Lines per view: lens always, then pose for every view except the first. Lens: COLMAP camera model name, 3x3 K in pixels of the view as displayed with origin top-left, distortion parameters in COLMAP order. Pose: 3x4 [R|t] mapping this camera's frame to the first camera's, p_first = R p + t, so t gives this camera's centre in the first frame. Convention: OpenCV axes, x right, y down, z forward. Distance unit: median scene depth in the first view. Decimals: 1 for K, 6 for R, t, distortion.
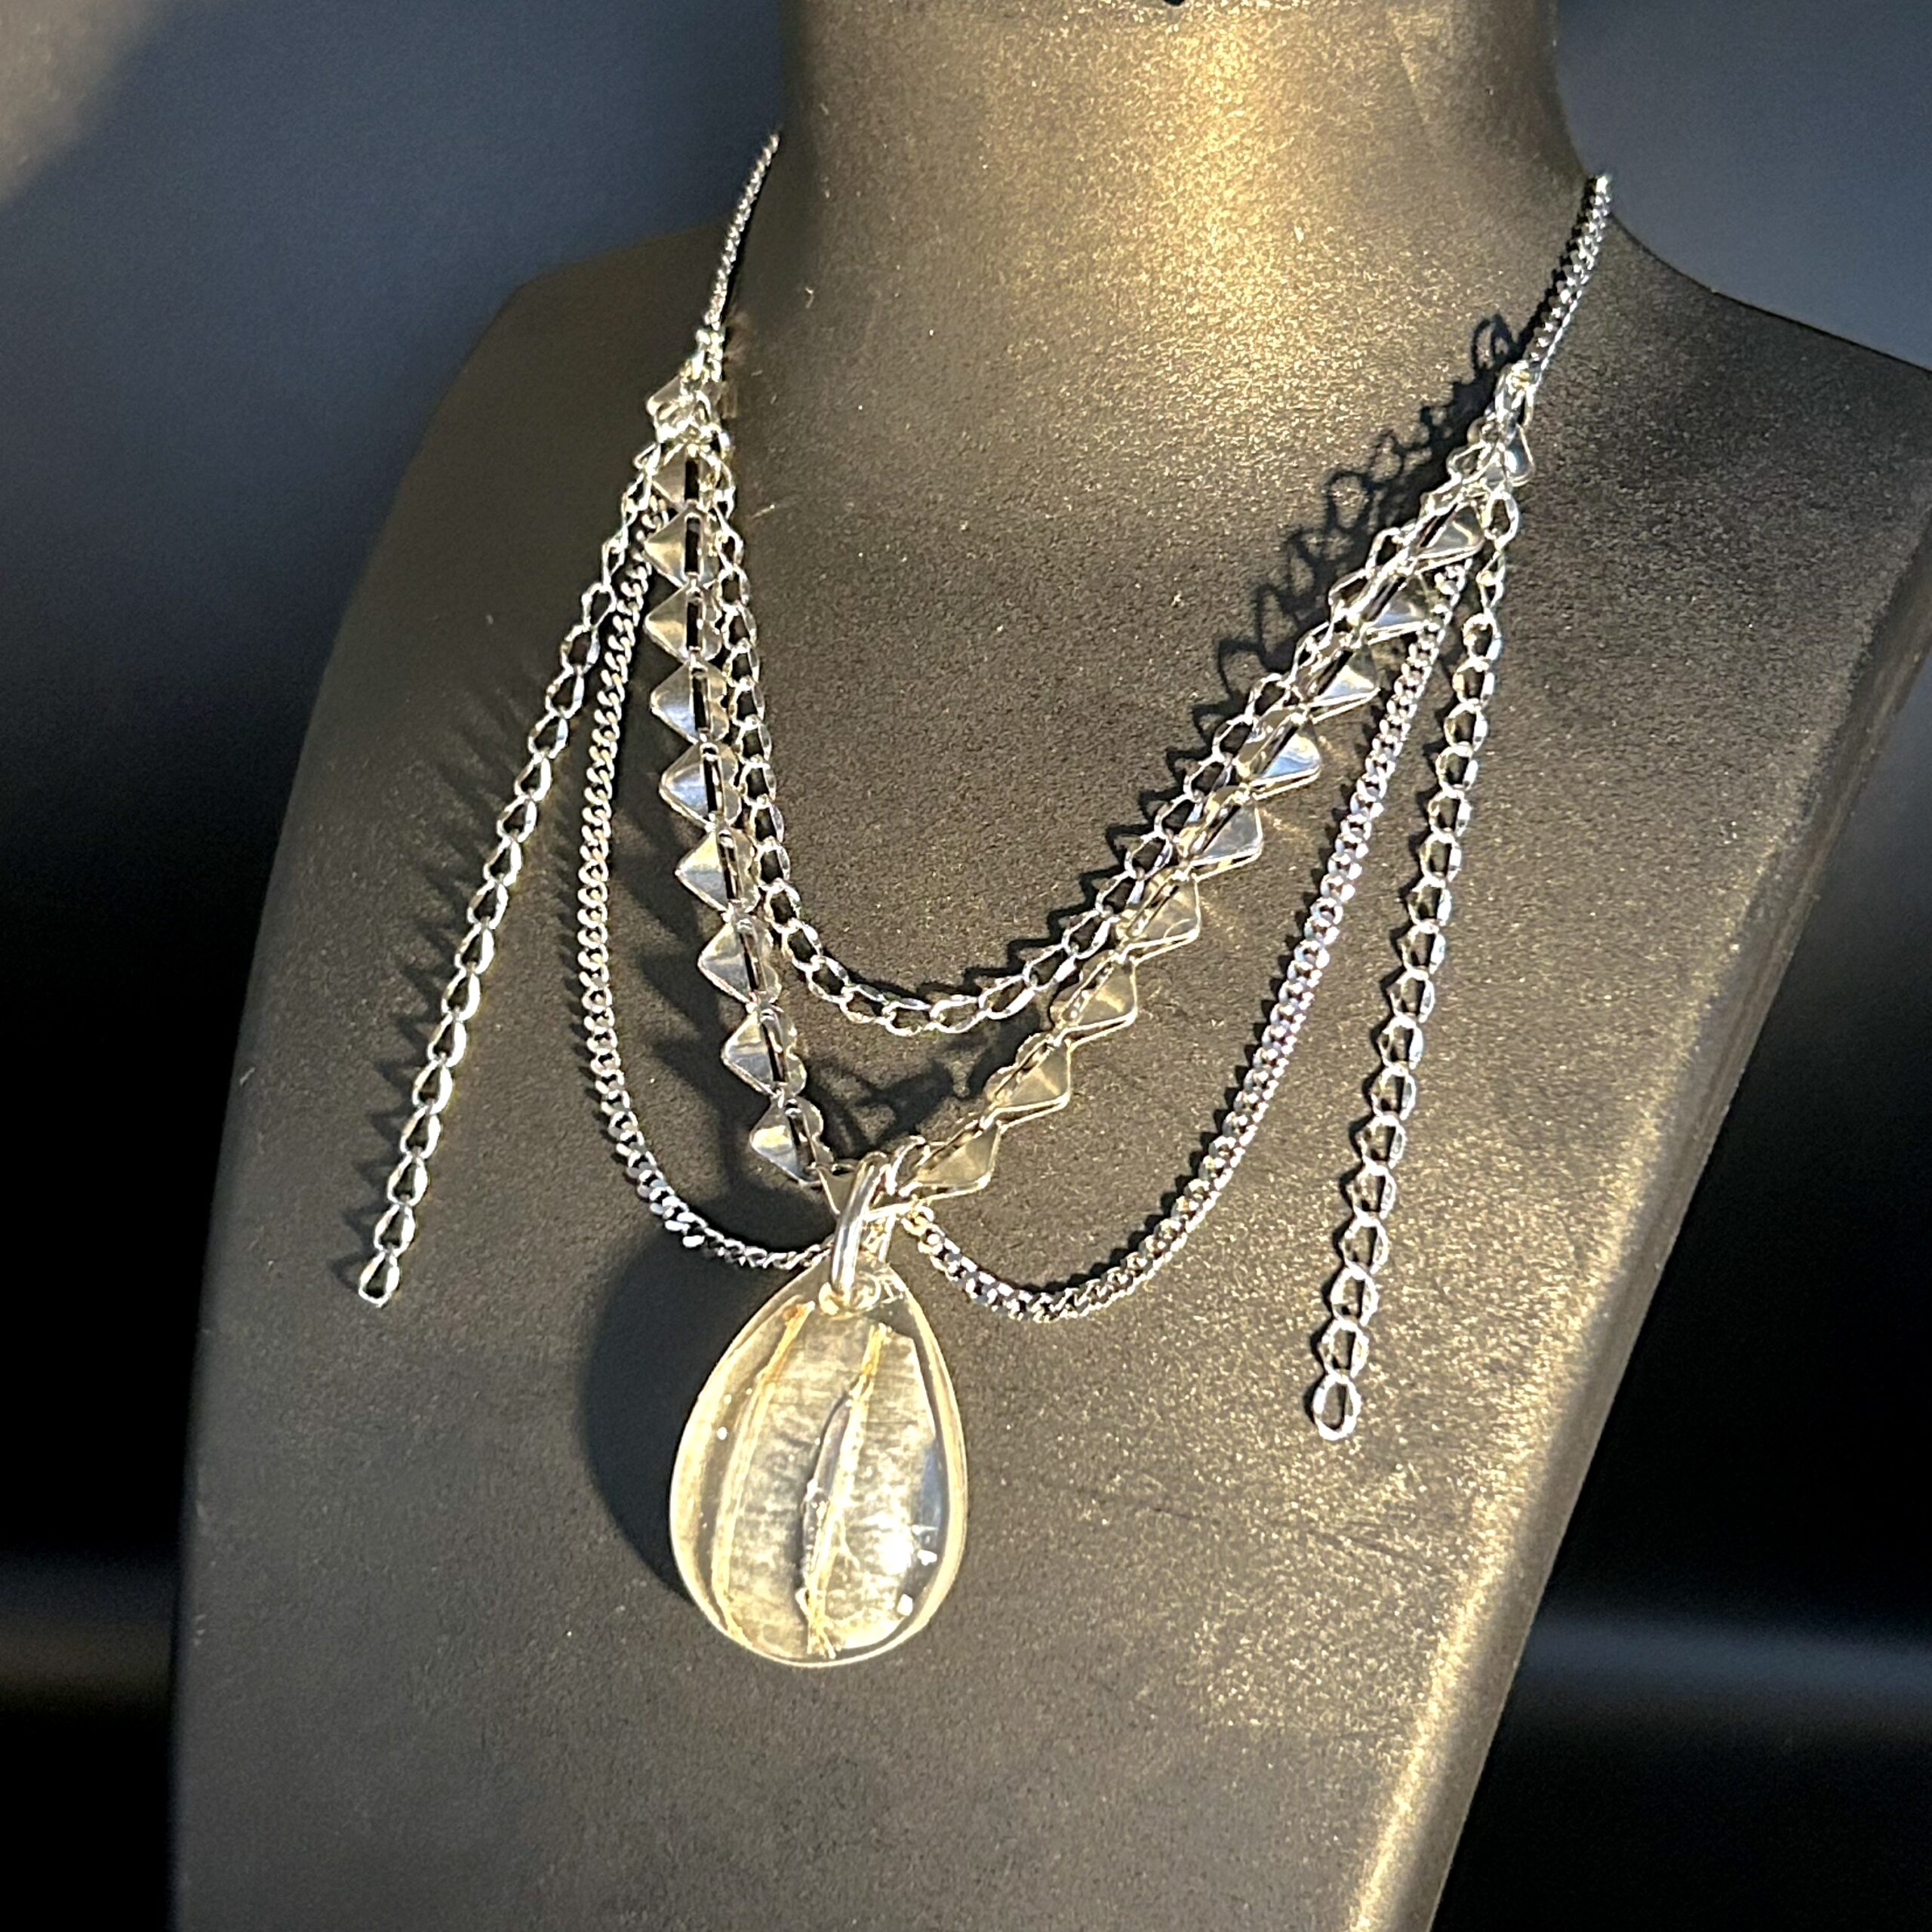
lens RADIAL K [[3543.7, 0, 966.0], [0, 3543.7, 966.0], [0, 0, 1]] dist [0.291138, -1.515312]
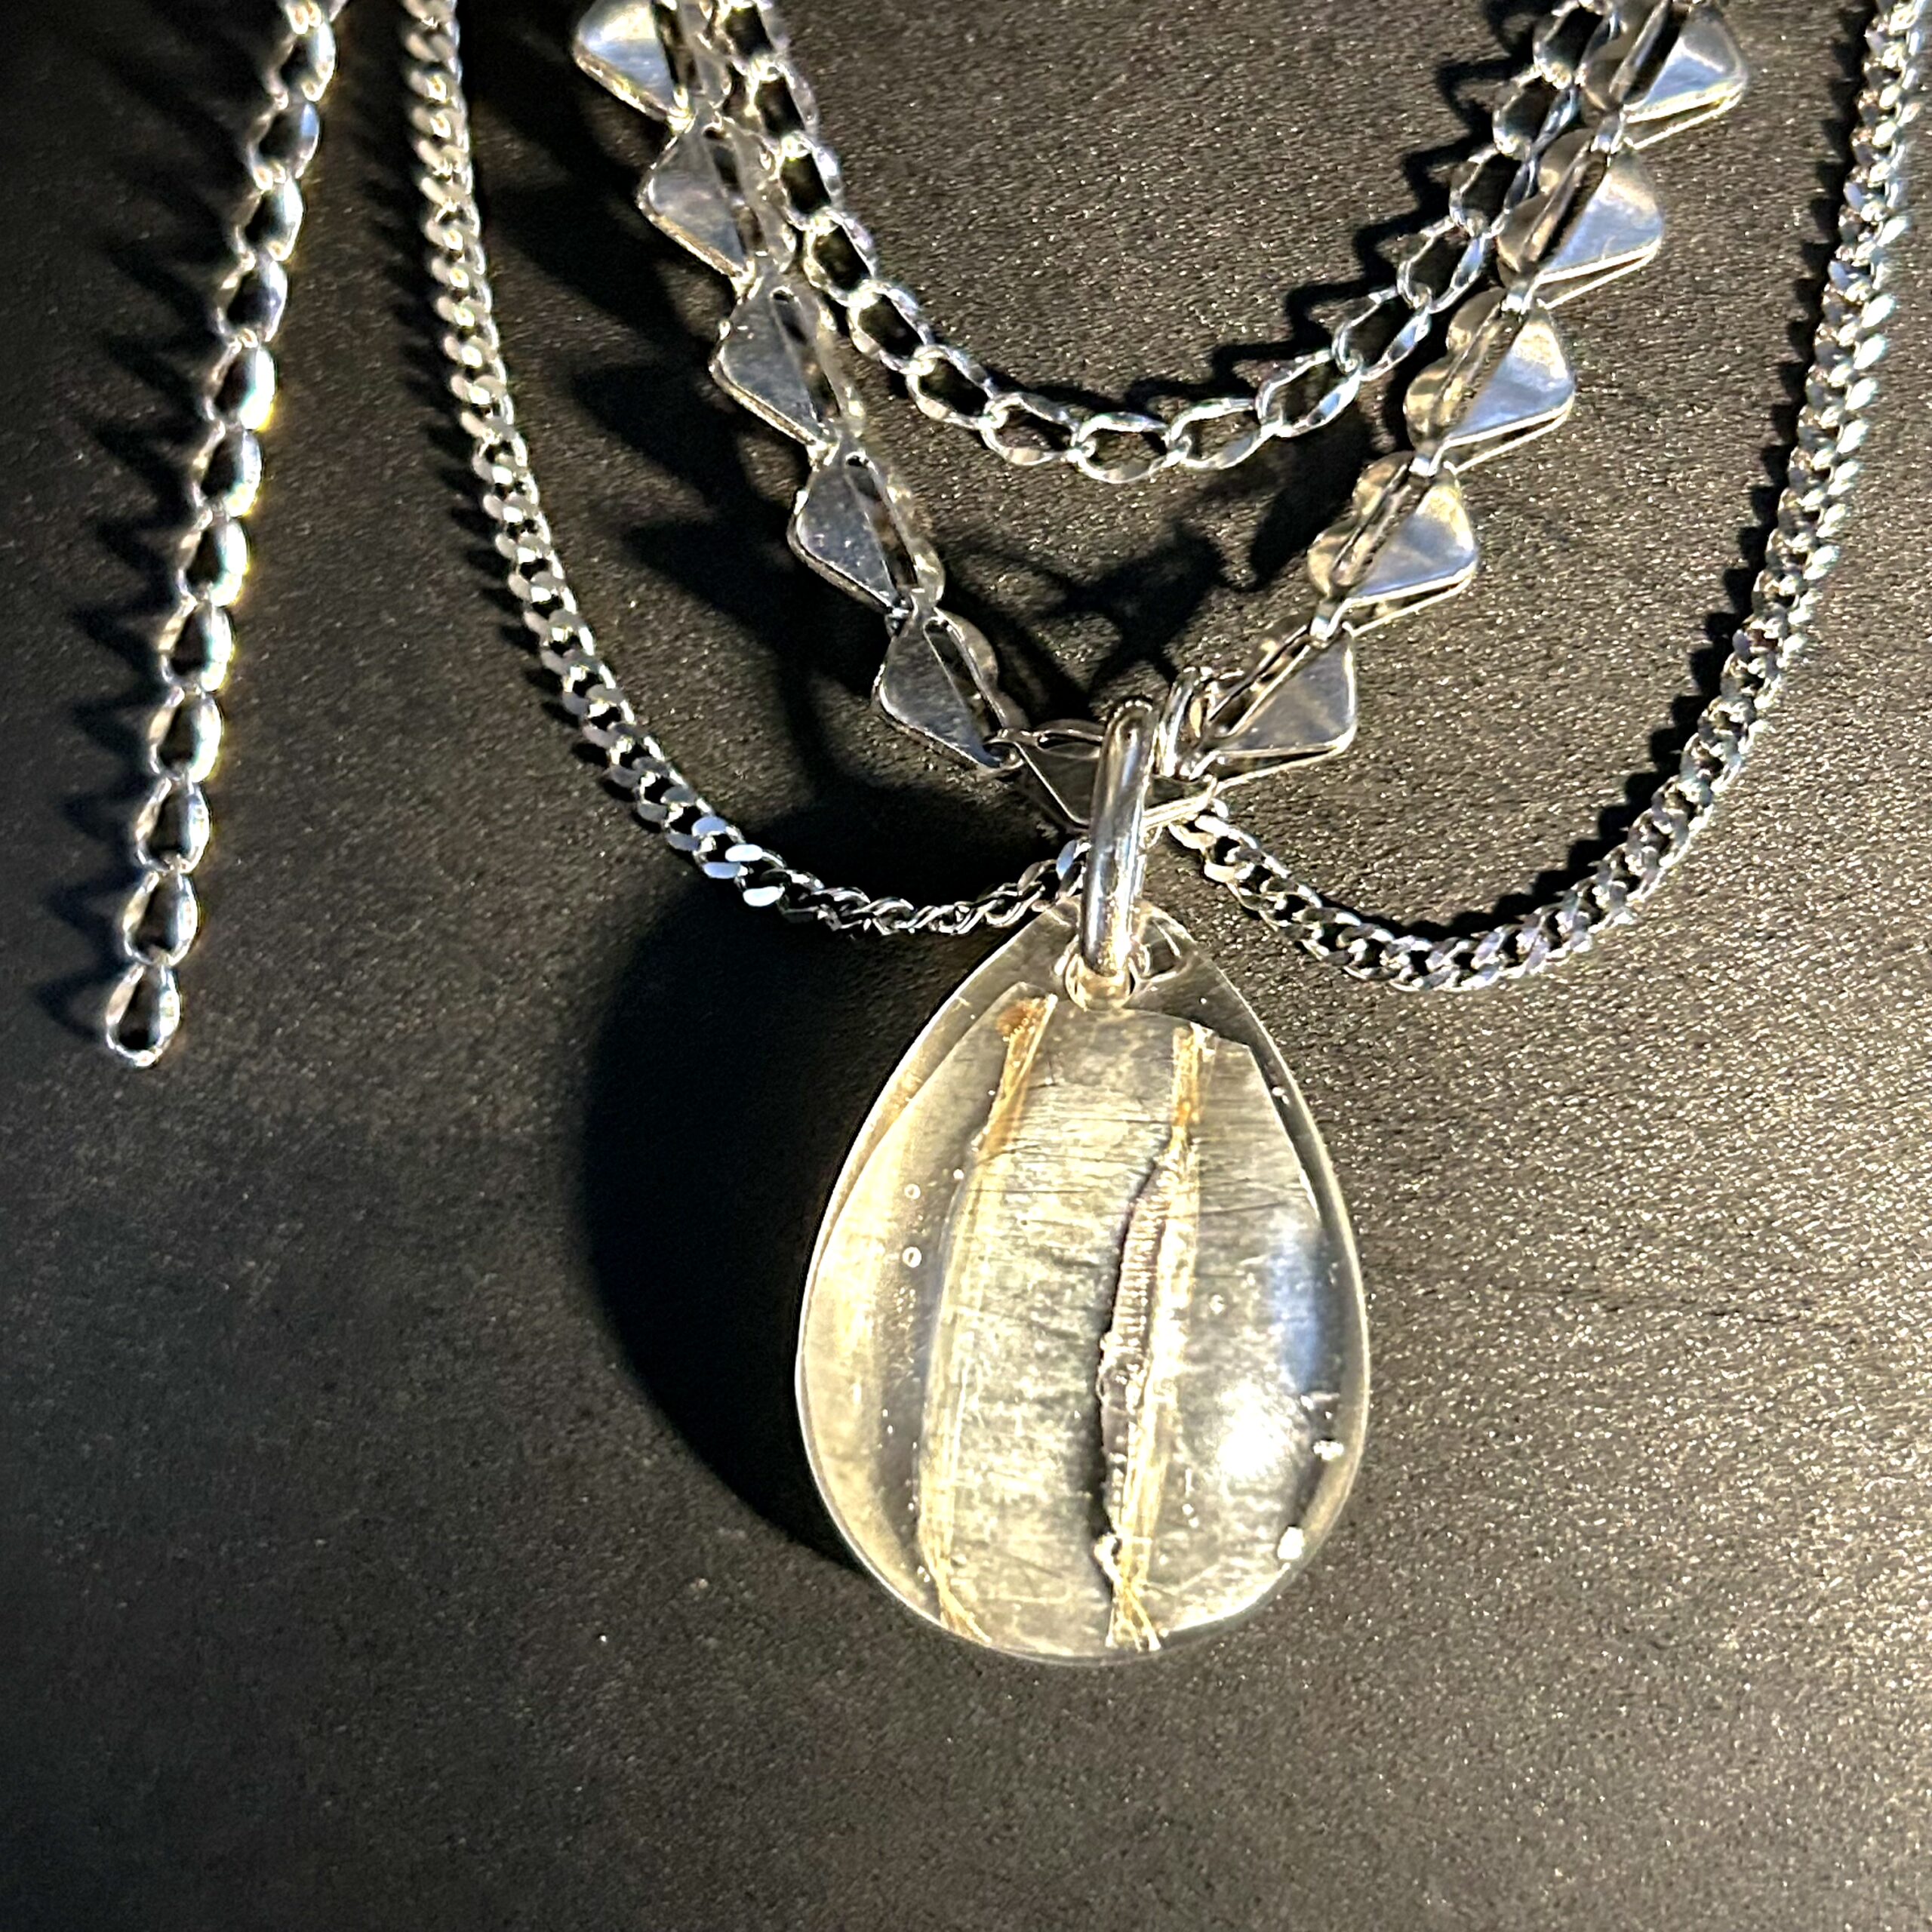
lens RADIAL K [[3543.7, 0, 966.0], [0, 3543.7, 966.0], [0, 0, 1]] dist [0.291138, -1.515312]
pose [[0.978886, -0.091228, 0.182919, -0.145664], [0.068805, 0.989718, 0.125397, 0.023175], [-0.192478, -0.110164, 0.975098, 0.475363]]
